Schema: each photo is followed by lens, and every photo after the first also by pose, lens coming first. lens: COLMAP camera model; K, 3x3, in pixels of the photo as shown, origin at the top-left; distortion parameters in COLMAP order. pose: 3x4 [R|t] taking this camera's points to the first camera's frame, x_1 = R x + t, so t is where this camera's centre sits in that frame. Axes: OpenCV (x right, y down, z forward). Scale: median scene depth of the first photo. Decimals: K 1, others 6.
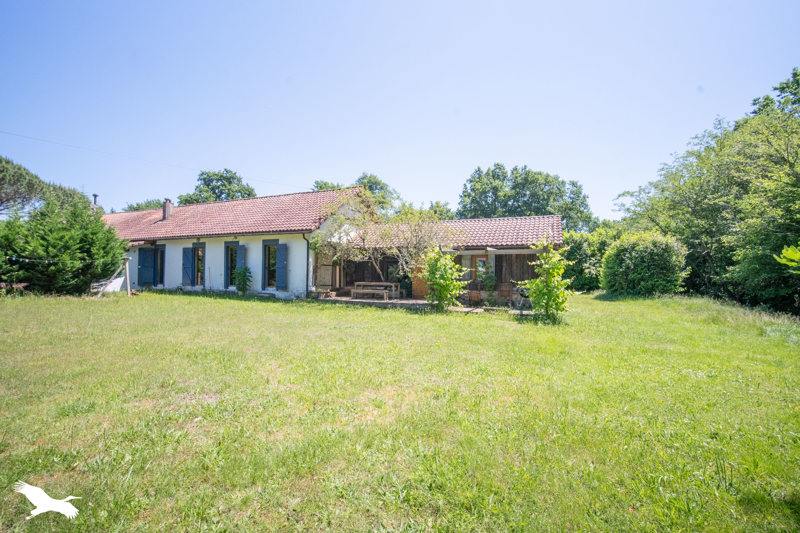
lens RADIAL K [[335.7, 0, 400.0], [0, 335.7, 268.8], [0, 0, 1]] dist [0.002460, 0.000187]
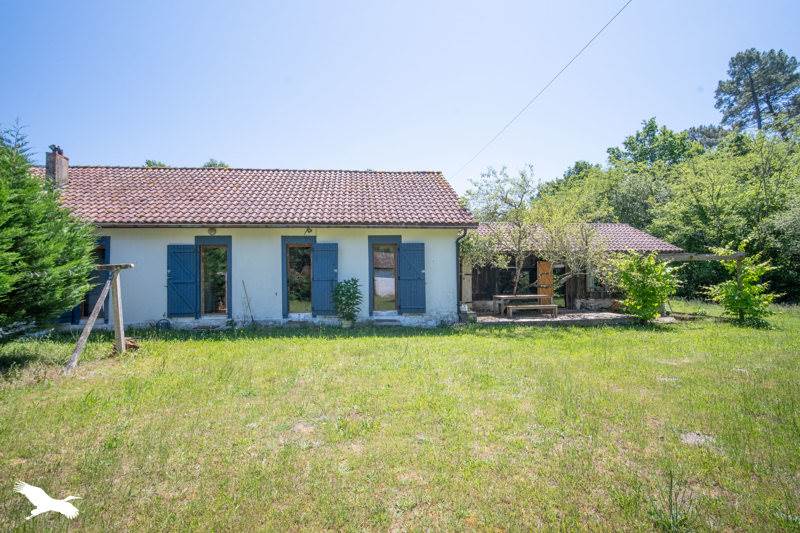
lens RADIAL K [[335.7, 0, 400.0], [0, 335.7, 264.2], [0, 0, 1]] dist [0.002460, 0.000187]
pose [[0.869252, -0.001687, 0.494366, -0.640214], [0.017331, 0.999484, -0.027062, -0.013928], [-0.494065, 0.032092, 0.868833, 0.409931]]
